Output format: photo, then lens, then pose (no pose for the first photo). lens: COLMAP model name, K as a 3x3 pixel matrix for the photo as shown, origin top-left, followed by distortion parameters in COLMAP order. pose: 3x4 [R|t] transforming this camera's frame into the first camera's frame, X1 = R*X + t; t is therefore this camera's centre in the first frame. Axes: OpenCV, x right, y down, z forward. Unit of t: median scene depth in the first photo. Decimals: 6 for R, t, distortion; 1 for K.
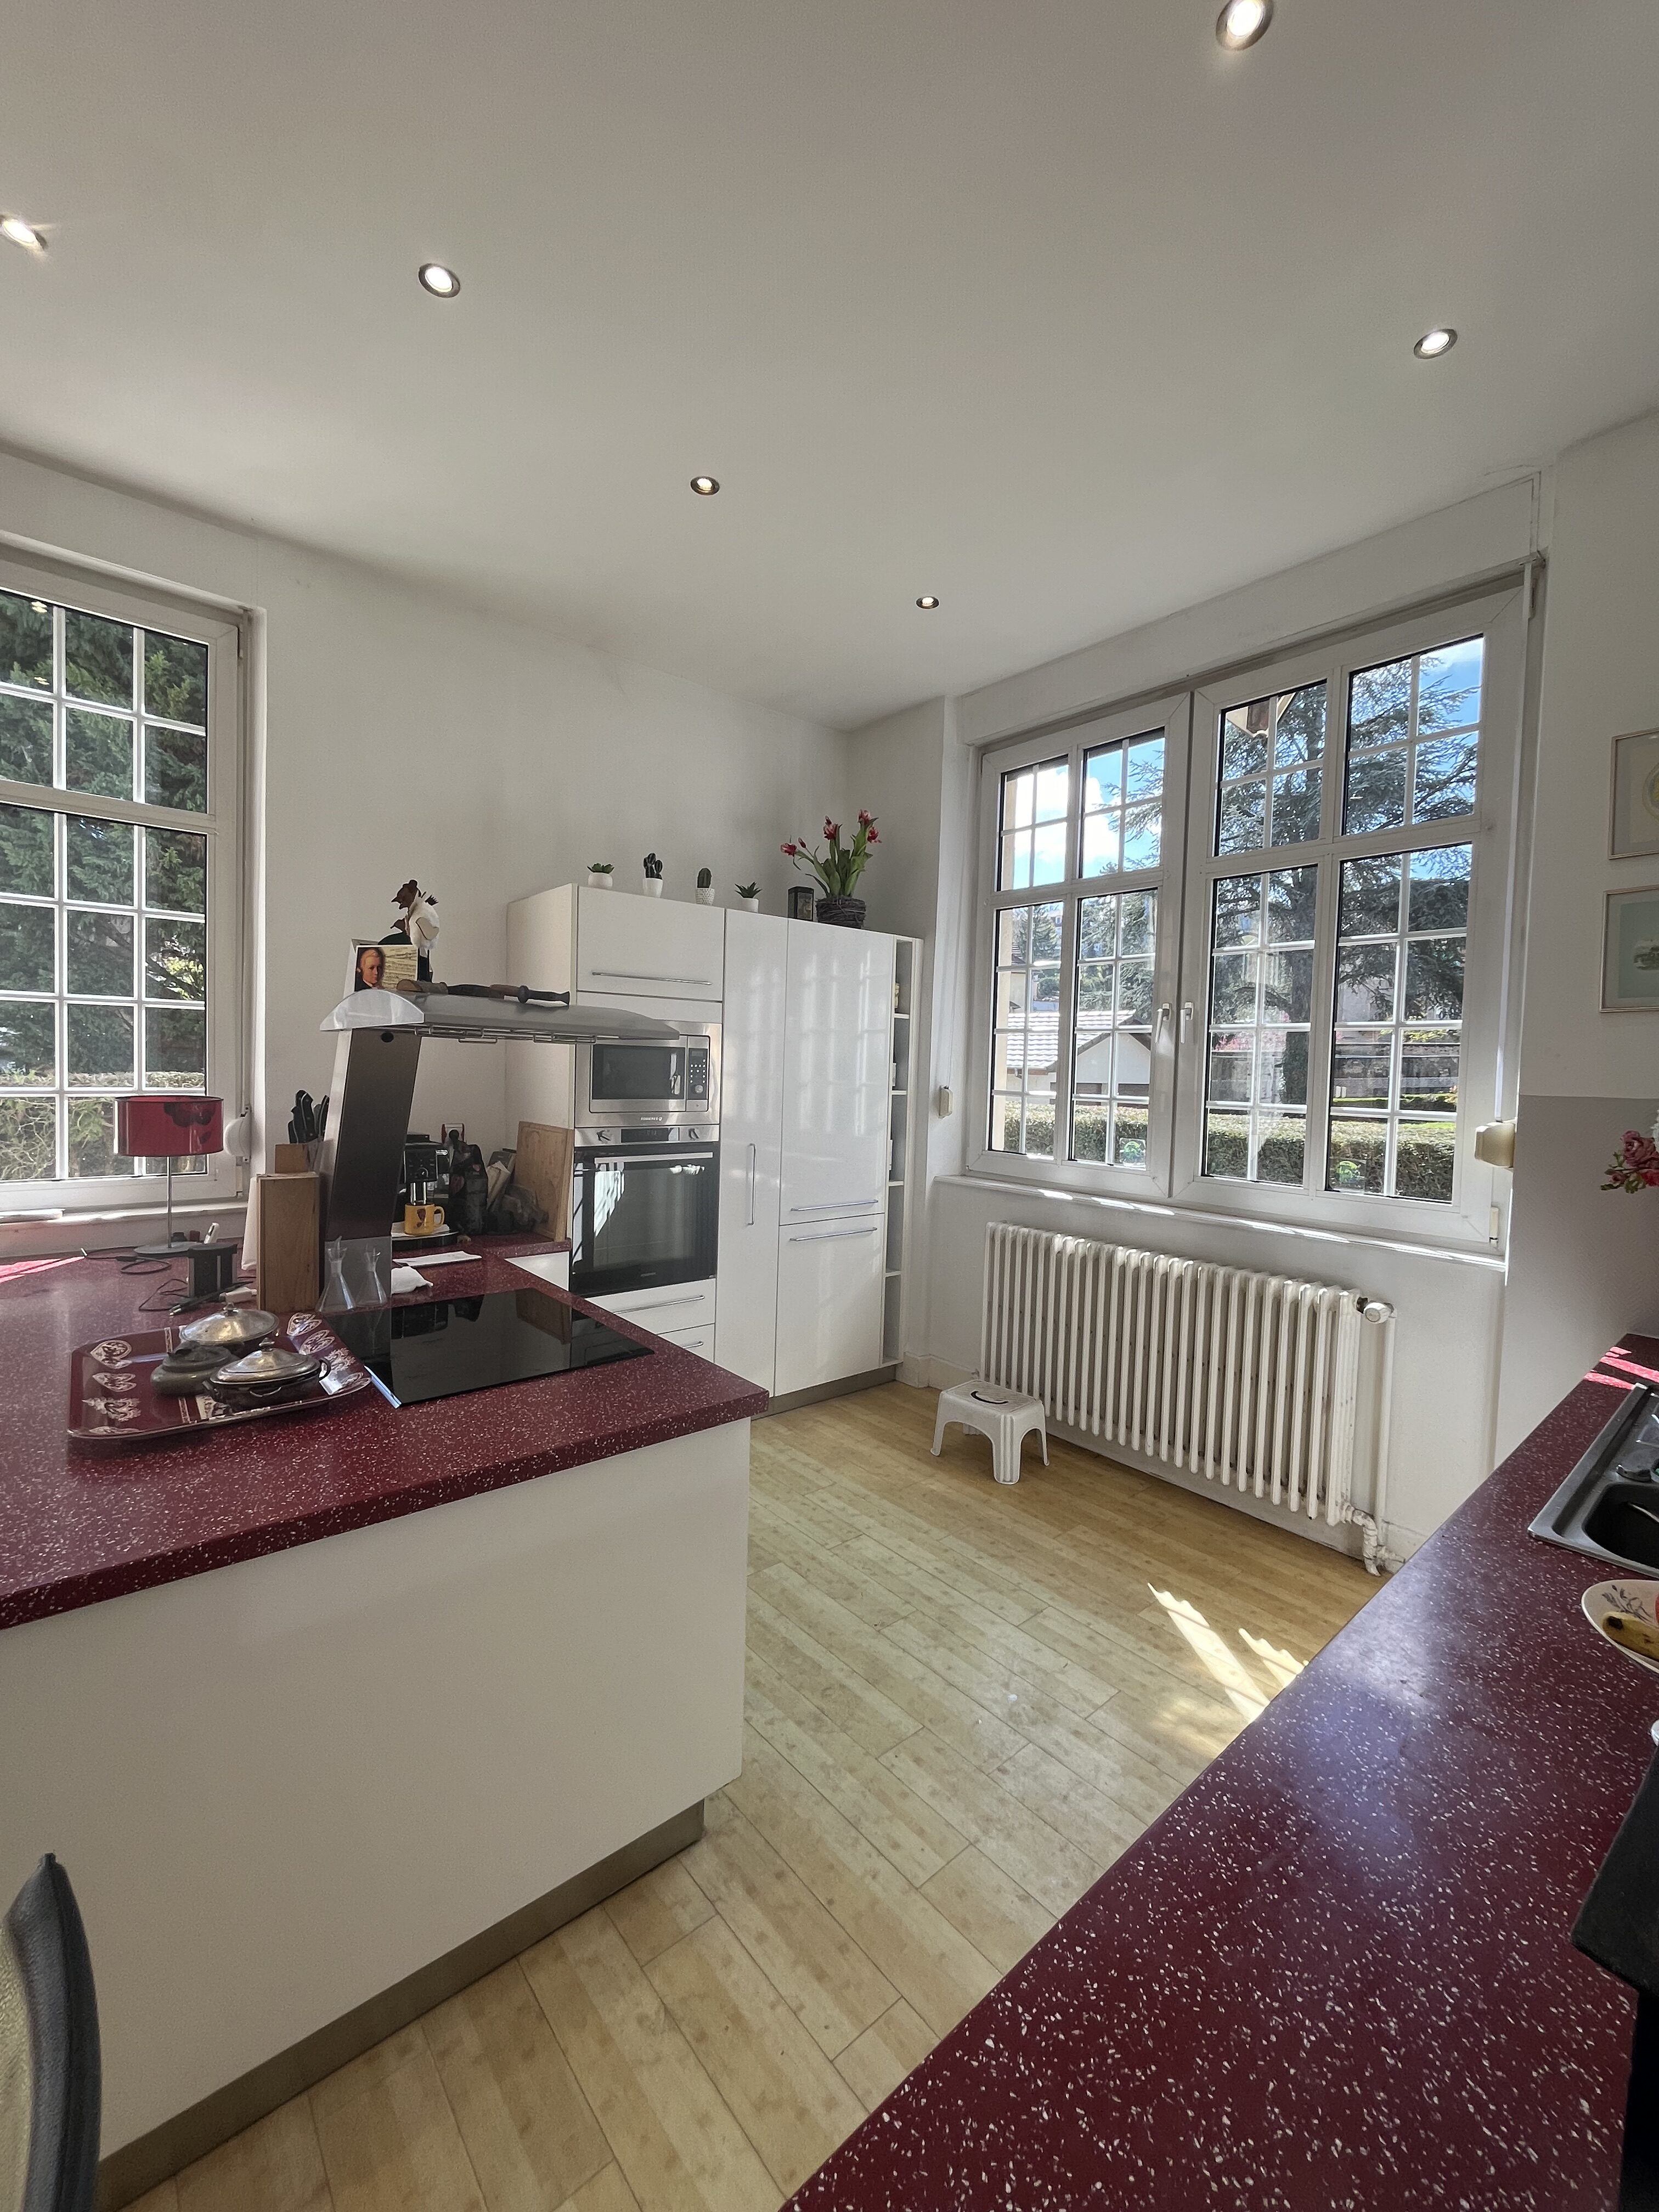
lens RADIAL K [[895.7, 0, 829.8], [0, 895.7, 1100.3], [0, 0, 1]] dist [-0.002417, 0.000696]
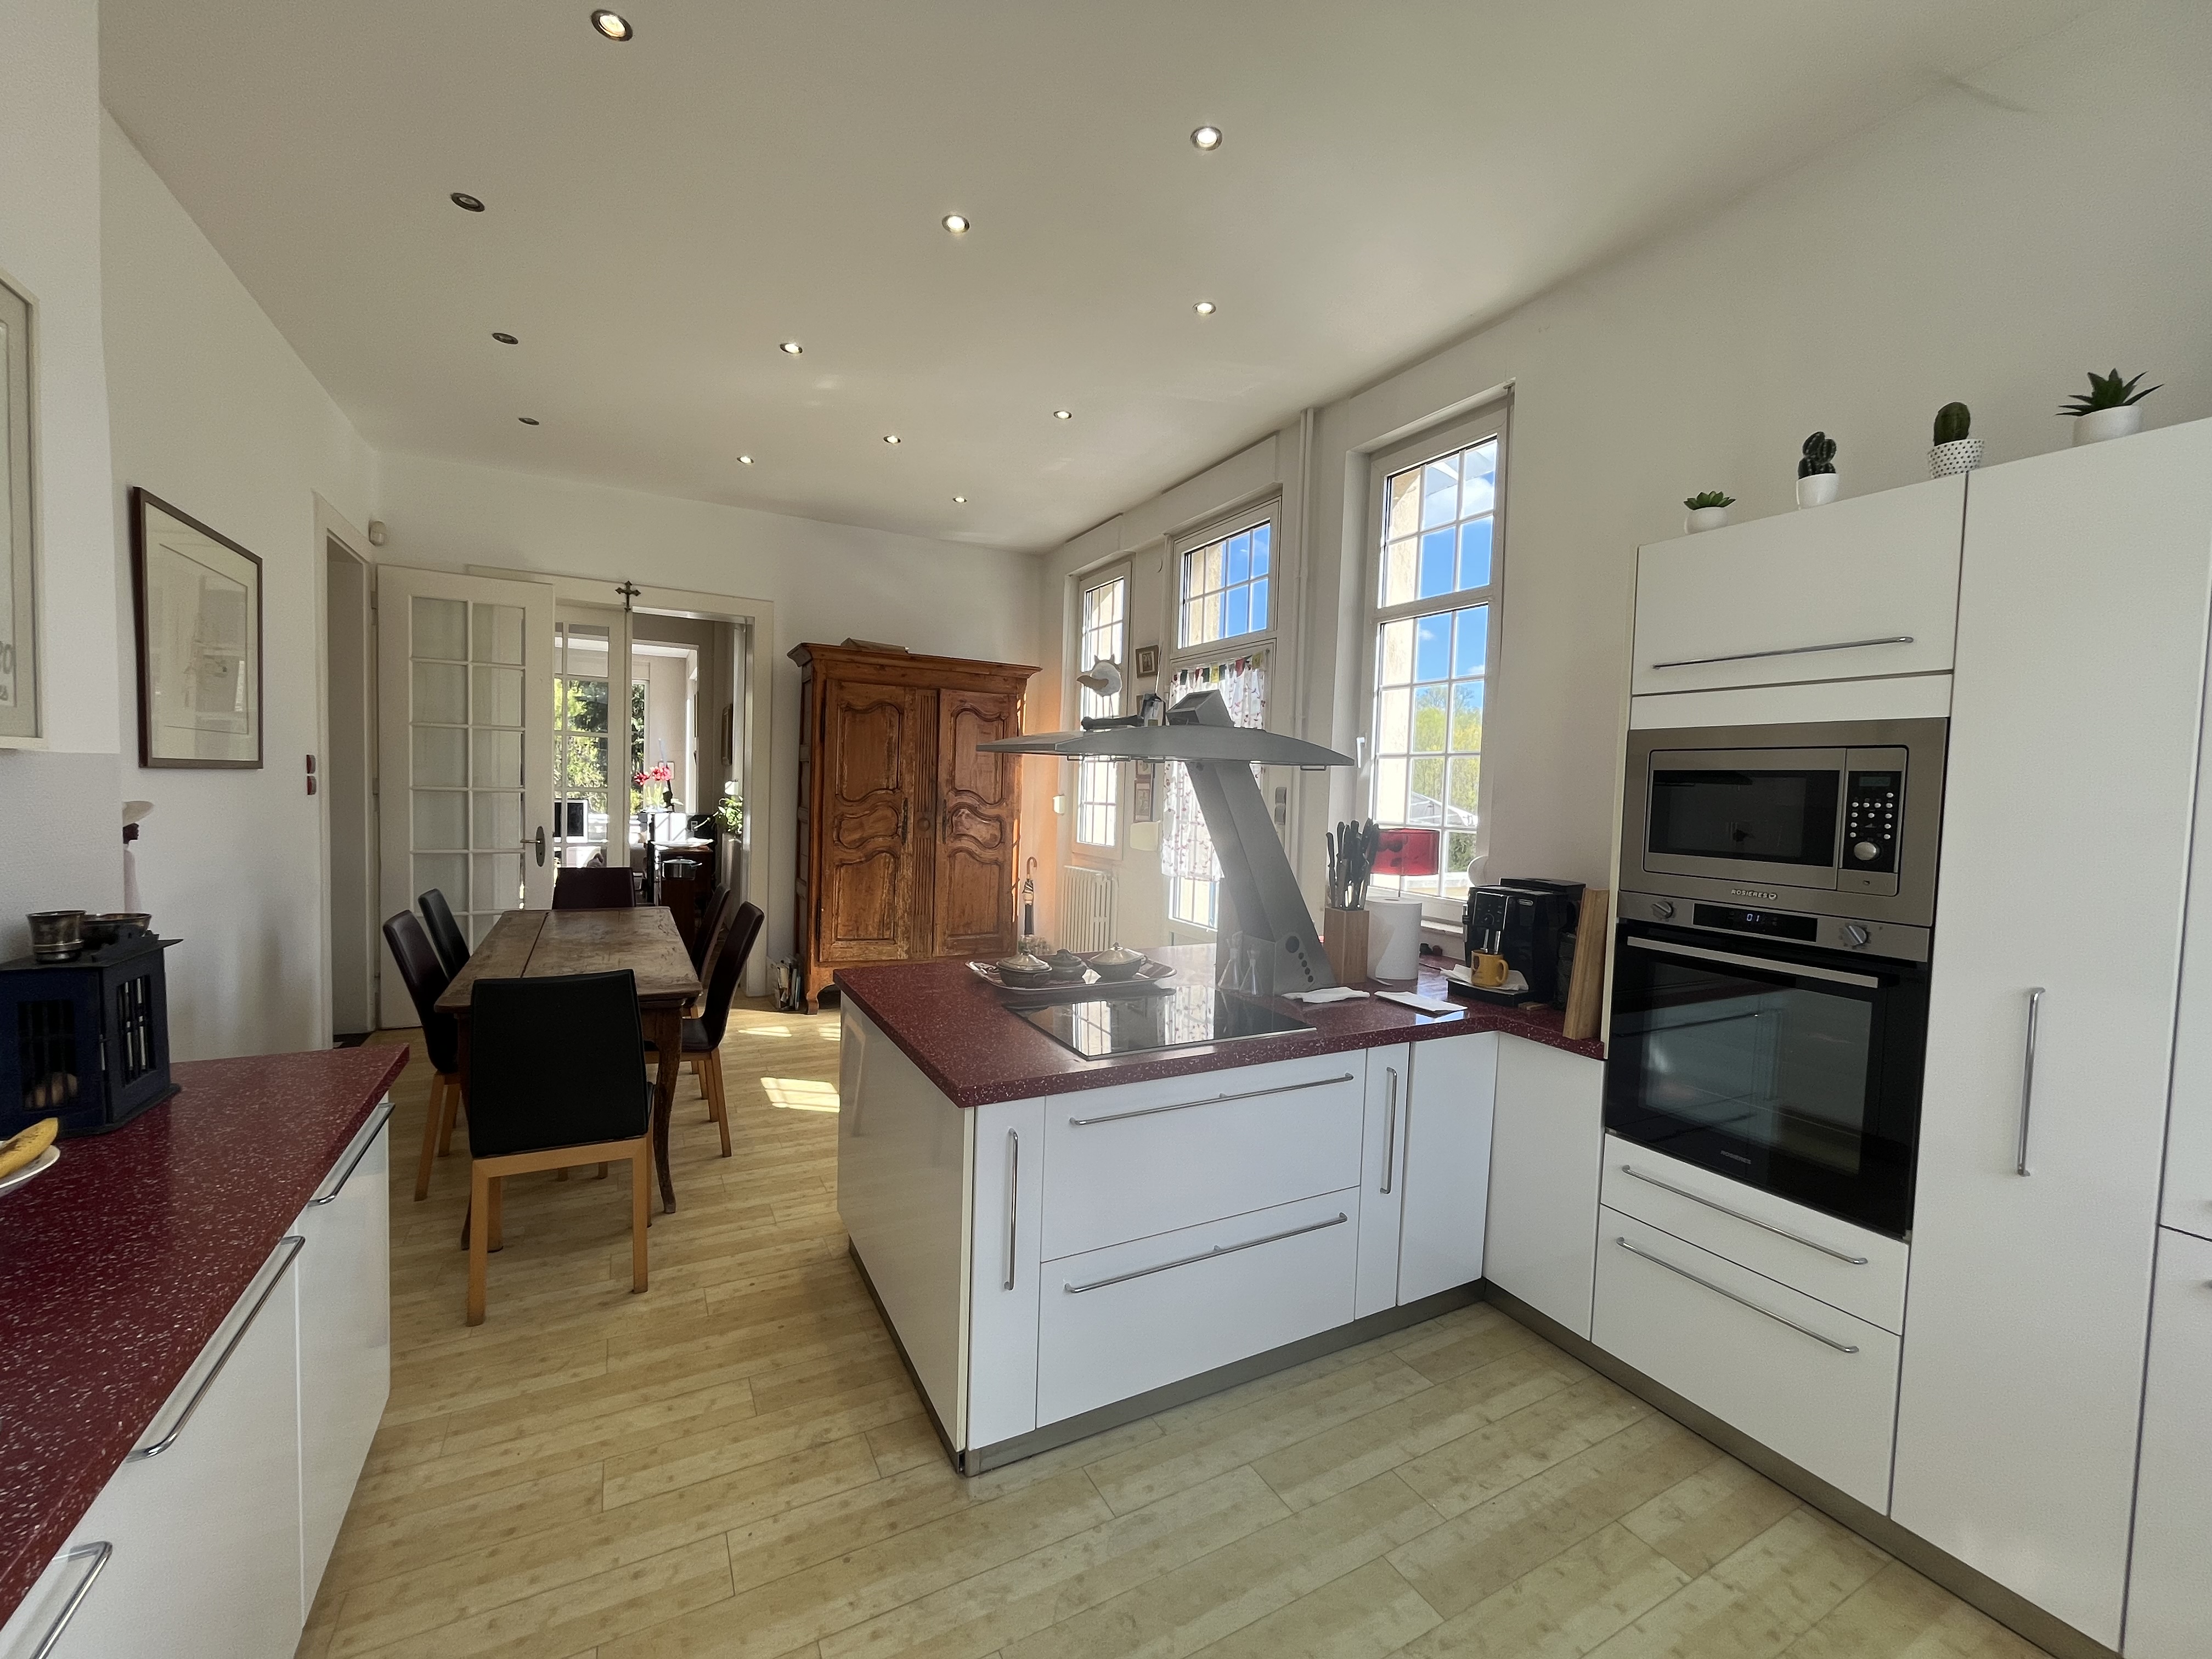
lens RADIAL K [[894.2, 0, 1093.7], [0, 894.2, 831.9], [0, 0, 1]] dist [-0.000341, -0.000020]
pose [[-0.216894, 0.009120, -0.976153, 0.545954], [-0.078778, 0.996531, 0.026815, -0.001989], [0.973011, 0.082716, -0.215423, 0.823709]]
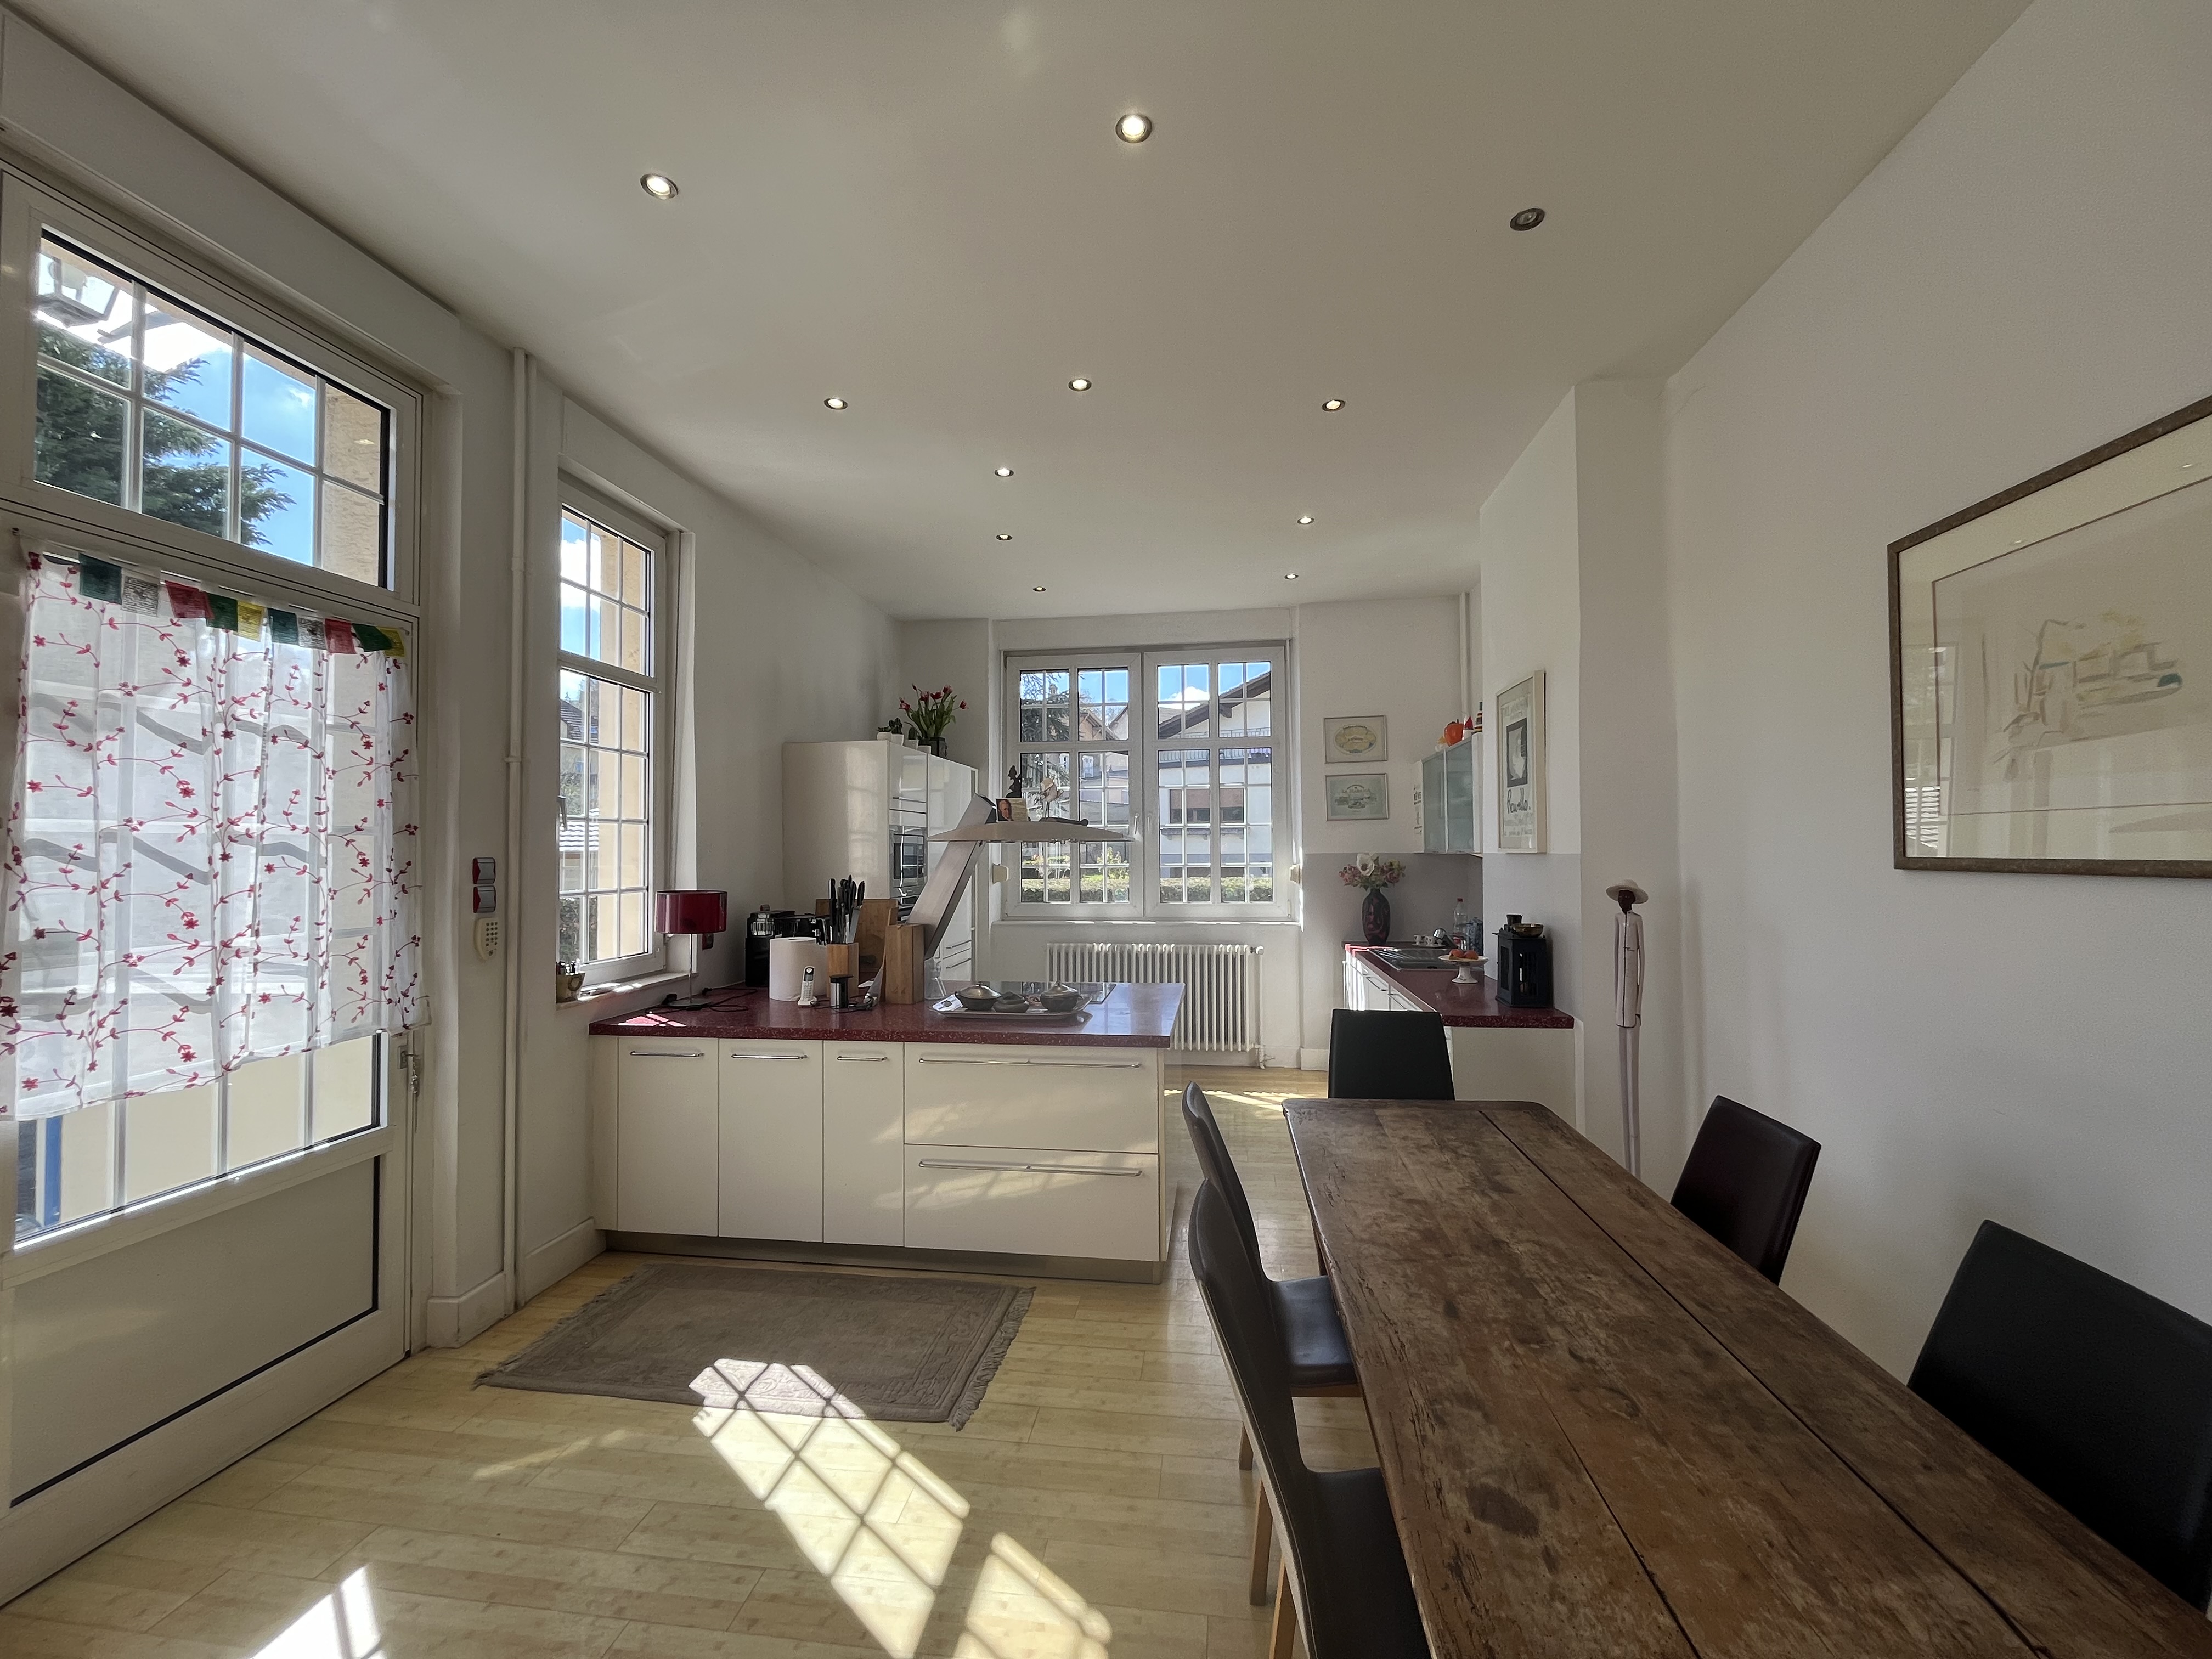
lens RADIAL K [[895.7, 0, 1106.0], [0, 895.7, 829.5], [0, 0, 1]] dist [-0.002417, 0.000696]
pose [[0.744687, -0.017803, 0.667177, -1.148190], [0.056788, 0.997709, -0.036762, -0.010844], [-0.664994, 0.065264, 0.743992, -0.442534]]
